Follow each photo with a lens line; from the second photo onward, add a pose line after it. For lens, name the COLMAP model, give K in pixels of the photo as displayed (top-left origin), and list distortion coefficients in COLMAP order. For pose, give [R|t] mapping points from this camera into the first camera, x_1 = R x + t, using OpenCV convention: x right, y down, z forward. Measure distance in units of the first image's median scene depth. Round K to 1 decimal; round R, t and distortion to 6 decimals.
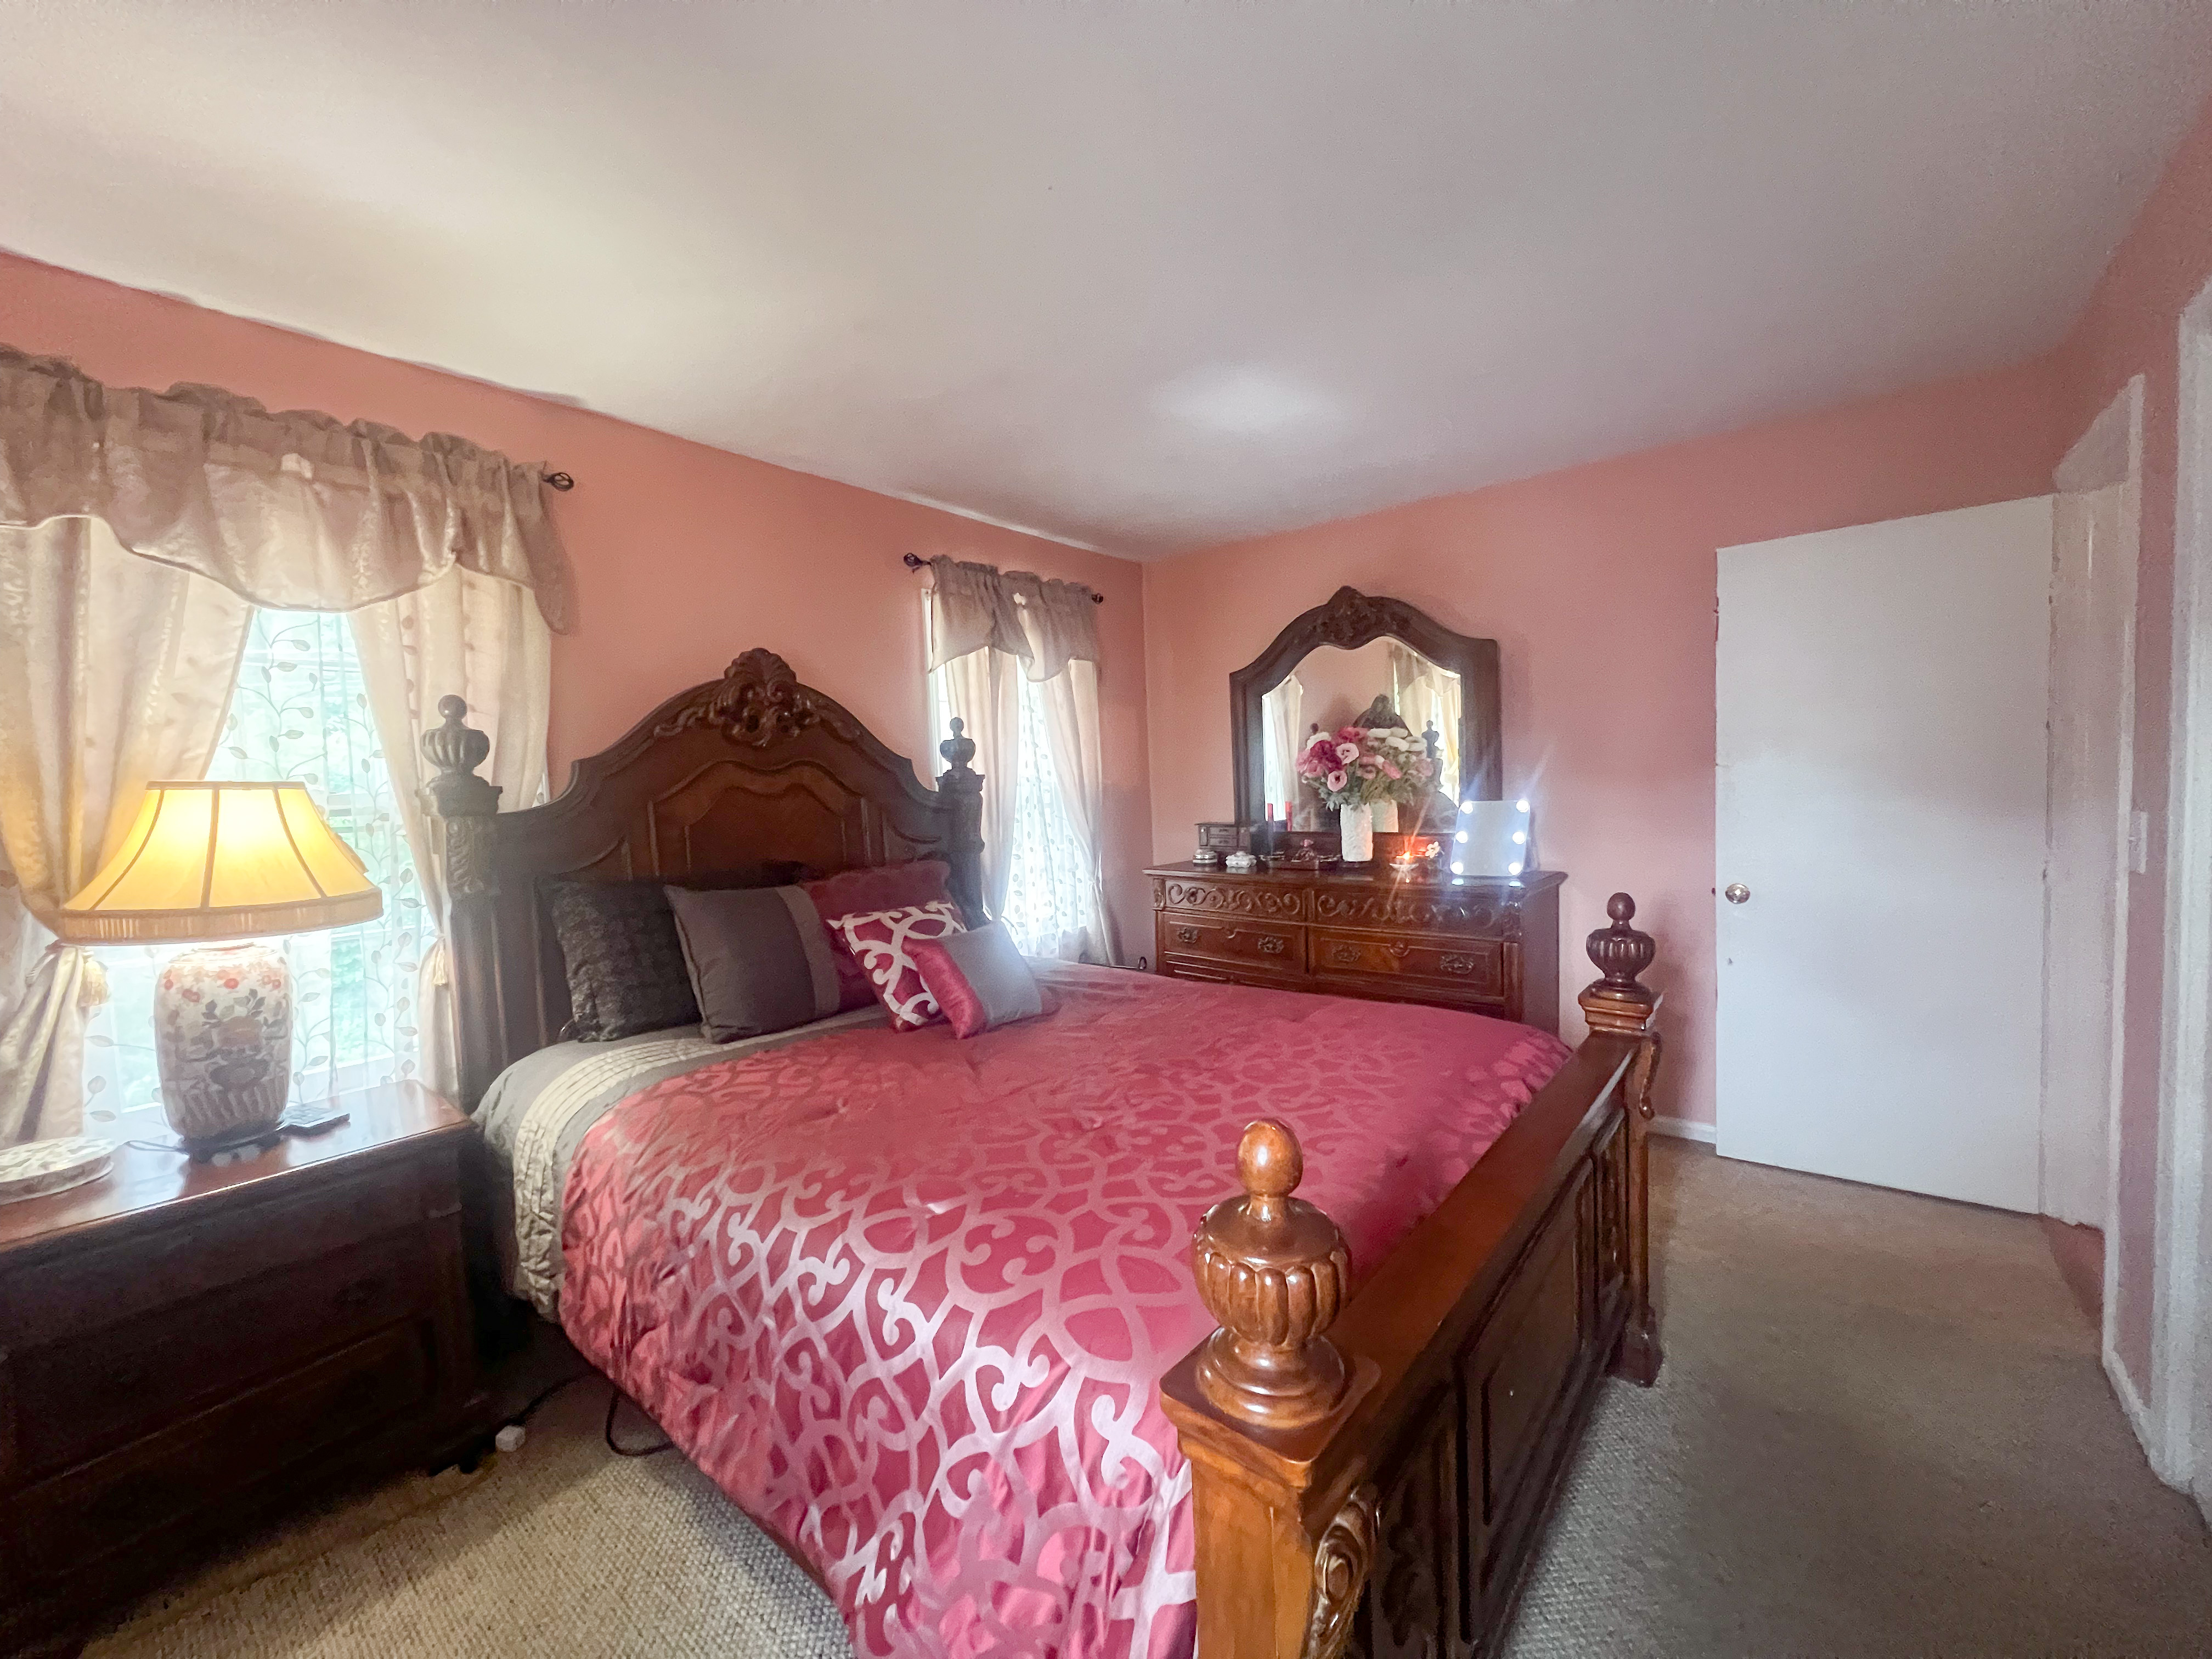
lens RADIAL K [[869.7, 0, 1093.4], [0, 869.7, 827.6], [0, 0, 1]] dist [-0.000039, 0.000227]
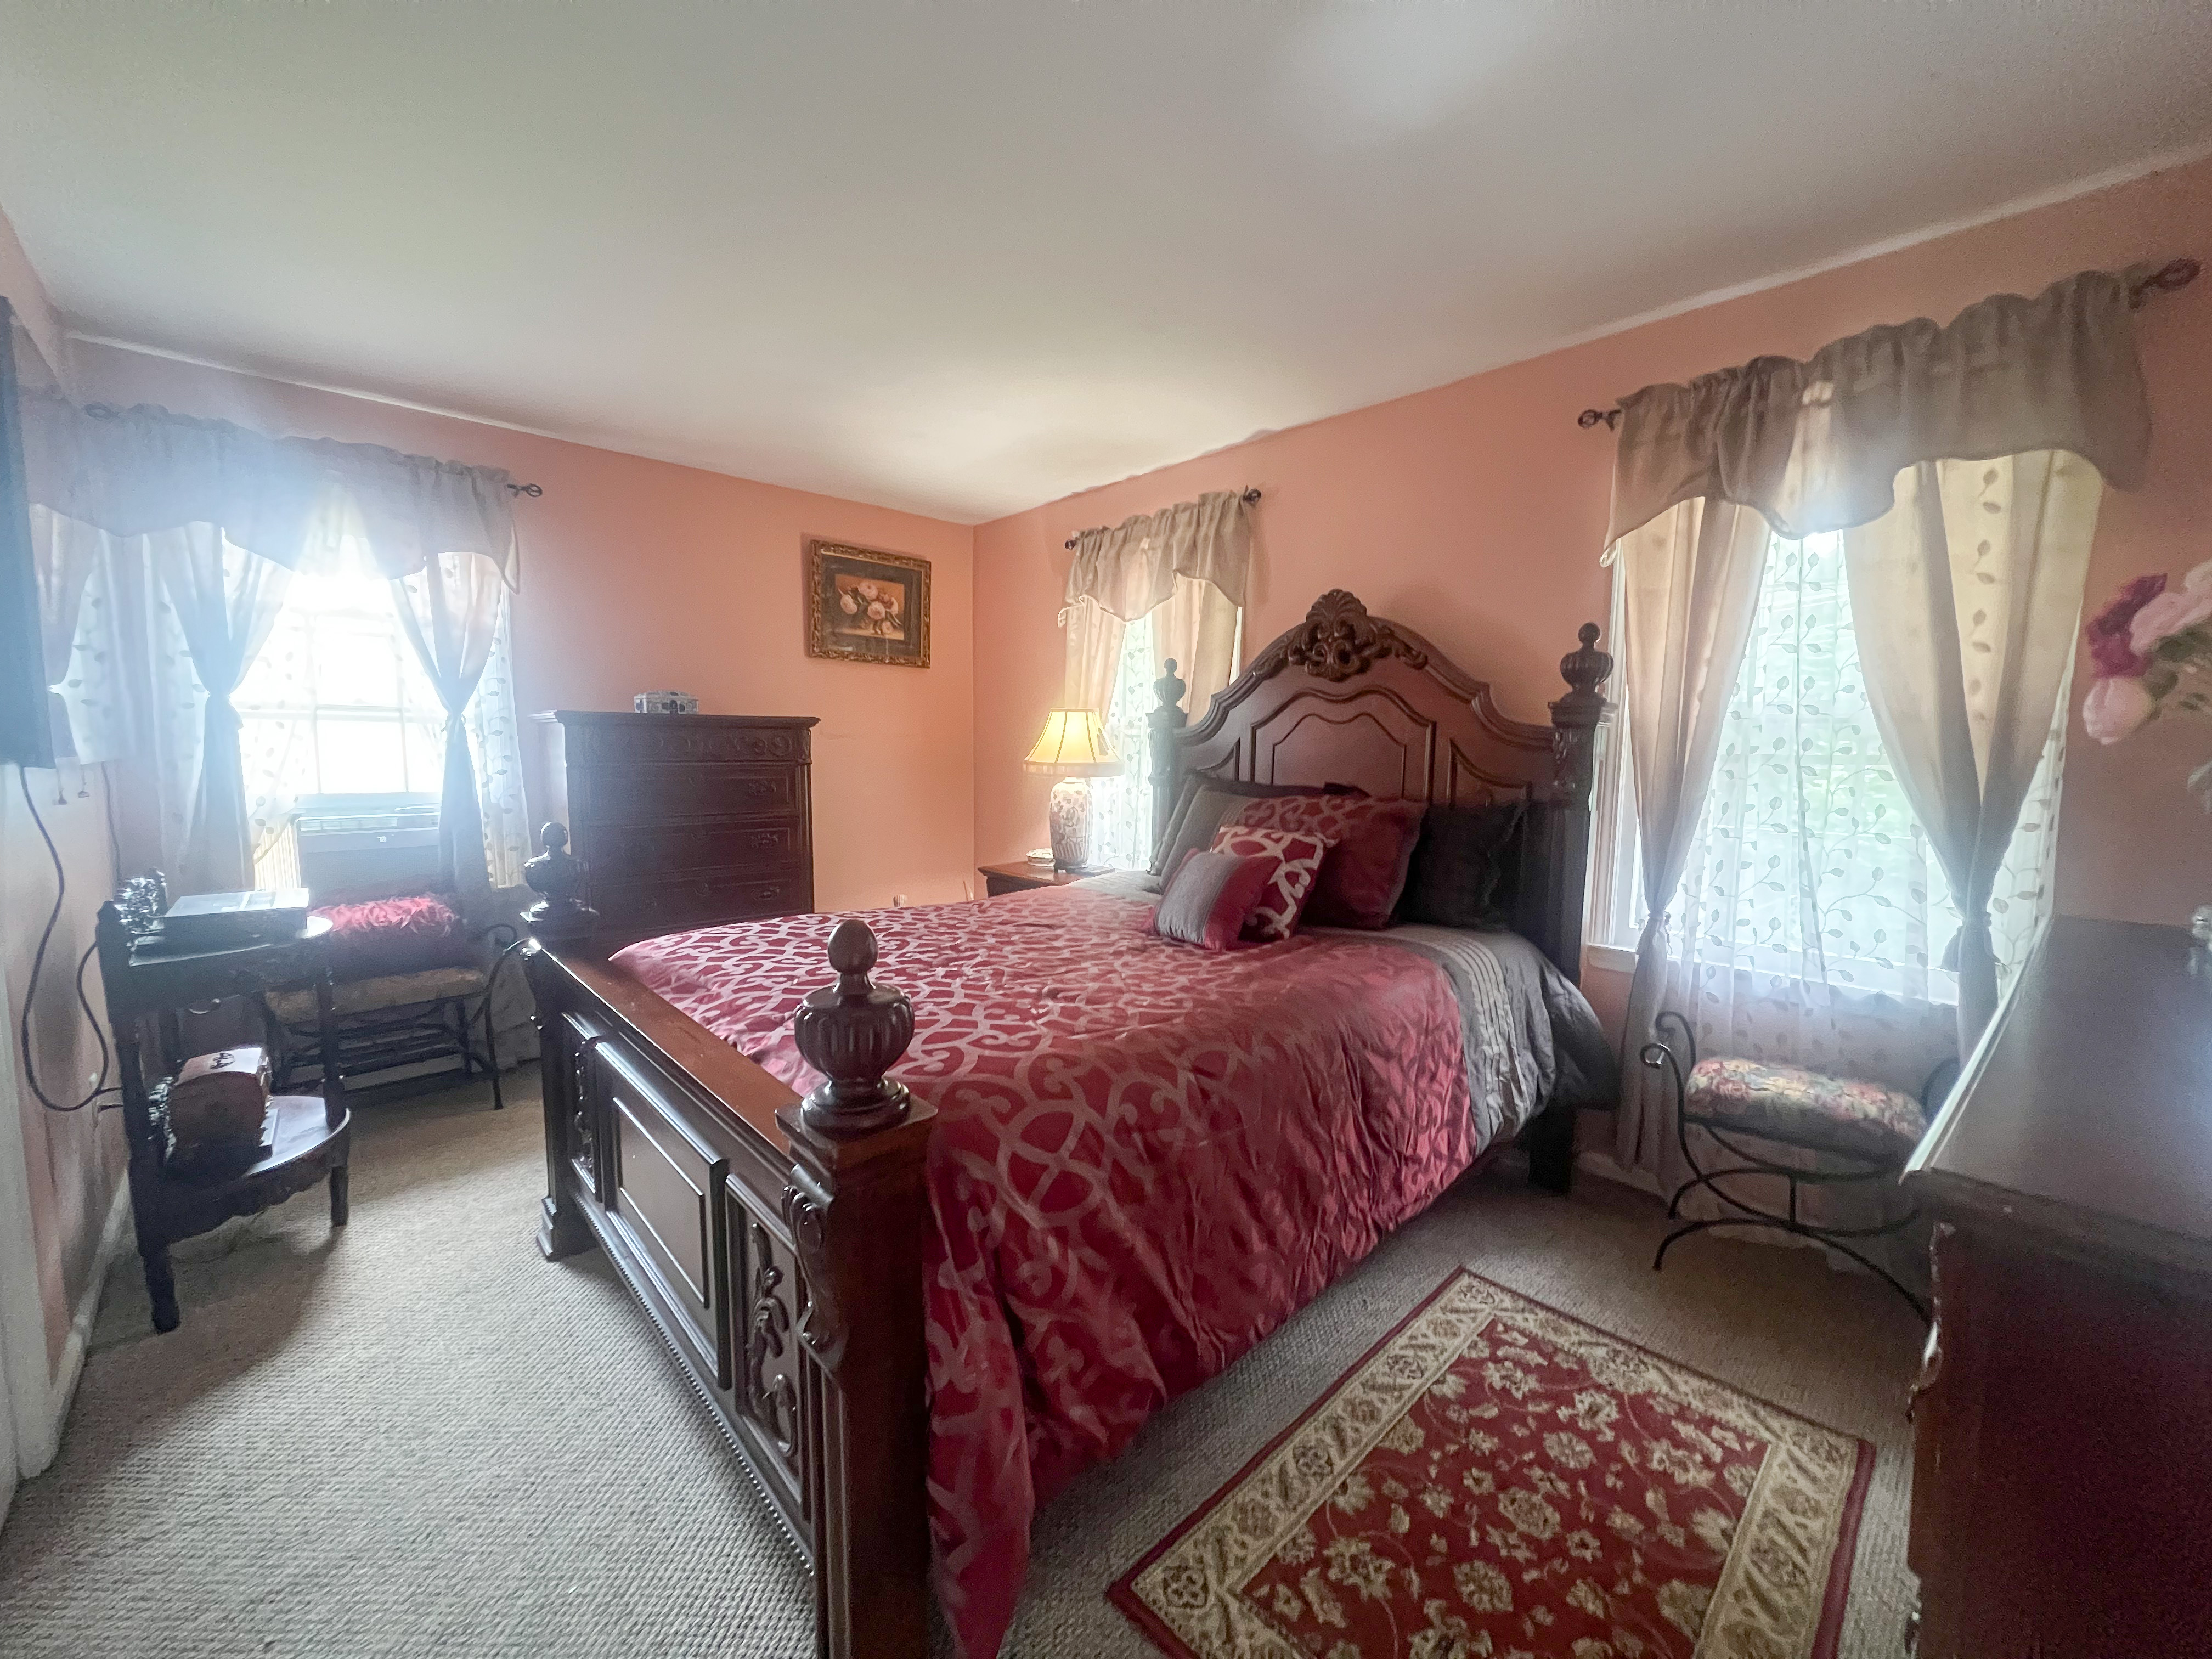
lens RADIAL K [[869.7, 0, 1093.4], [0, 869.7, 827.6], [0, 0, 1]] dist [-0.000039, 0.000227]
pose [[-0.109305, 0.138551, -0.984305, 0.989584], [-0.047887, 0.988354, 0.144438, -0.053018], [0.992854, 0.062924, -0.101397, 0.991487]]
